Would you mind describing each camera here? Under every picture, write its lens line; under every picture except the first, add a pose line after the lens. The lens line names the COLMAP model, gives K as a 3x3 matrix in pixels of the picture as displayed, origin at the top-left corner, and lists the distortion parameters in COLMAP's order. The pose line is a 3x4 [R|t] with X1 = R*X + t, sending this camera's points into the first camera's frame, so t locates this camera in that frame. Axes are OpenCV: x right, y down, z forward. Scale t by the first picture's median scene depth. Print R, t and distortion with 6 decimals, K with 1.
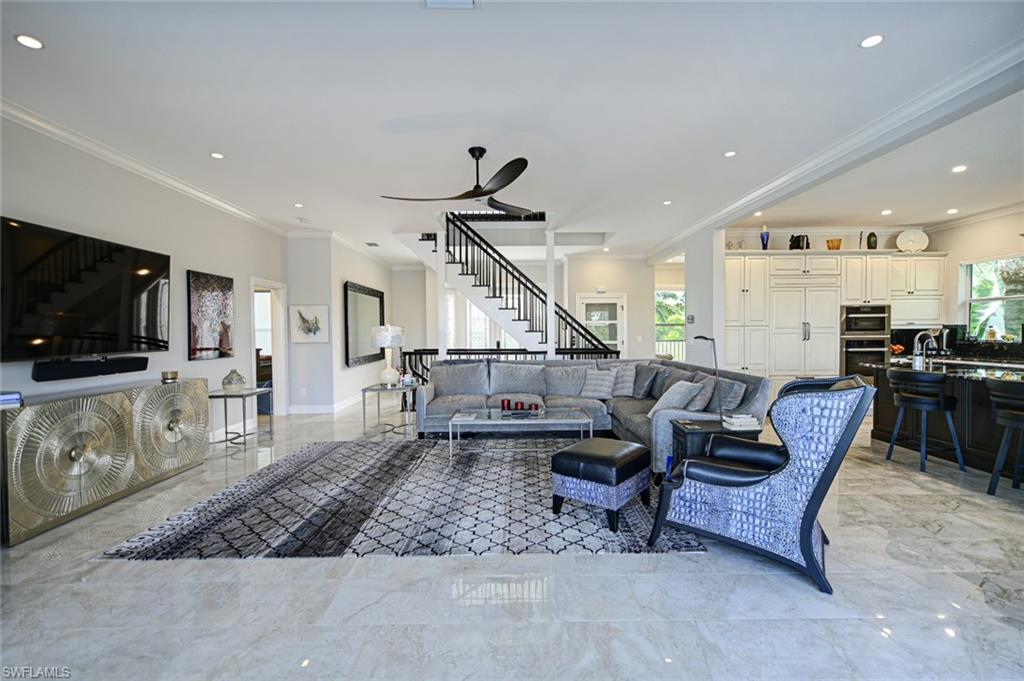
lens RADIAL K [[449.2, 0, 522.3], [0, 449.2, 342.8], [0, 0, 1]] dist [0.005550, -0.001411]
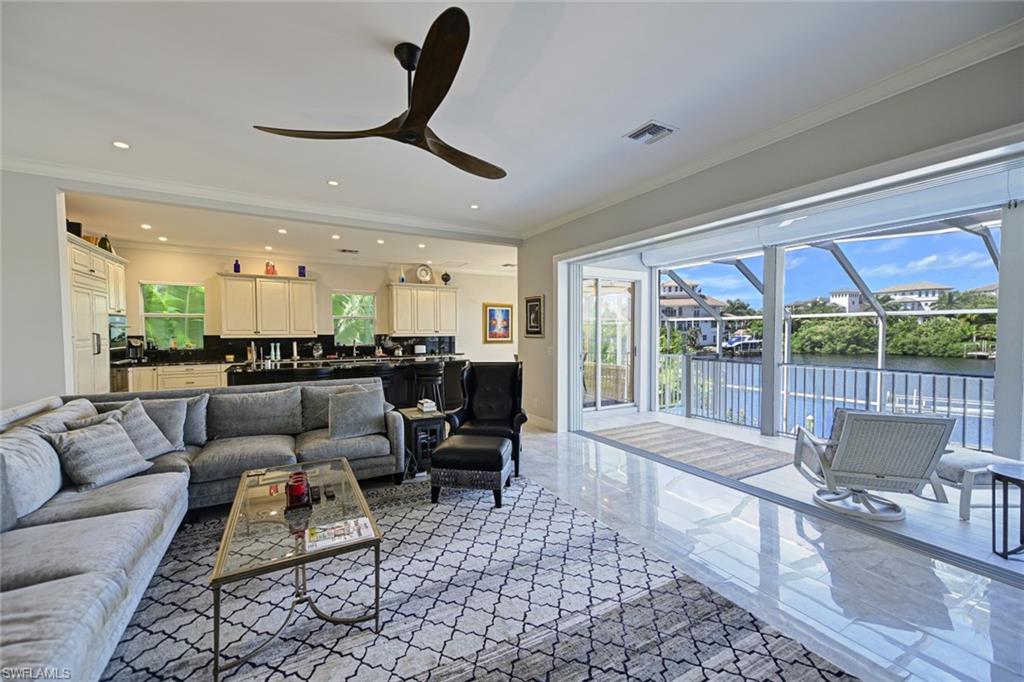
lens RADIAL K [[402.9, 0, 512.9], [0, 402.9, 343.3], [0, 0, 1]] dist [0.018018, -0.001065]
pose [[-0.483966, -0.015931, 0.874942, -0.565877], [0.030469, 0.998921, 0.035042, -0.042268], [-0.874556, 0.043618, -0.482958, 0.999904]]
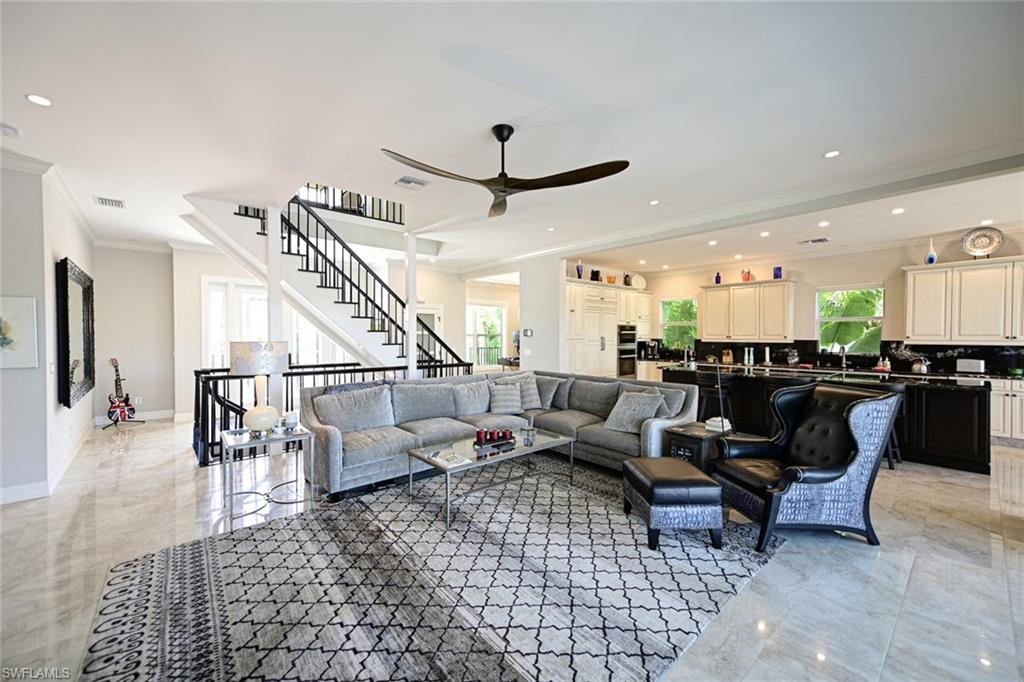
lens RADIAL K [[402.9, 0, 518.4], [0, 402.9, 342.2], [0, 0, 1]] dist [0.018018, -0.001065]
pose [[0.757866, -0.002958, 0.652403, -0.479927], [0.009569, 0.999933, -0.006583, -0.034189], [-0.652340, 0.011232, 0.757843, 0.372885]]
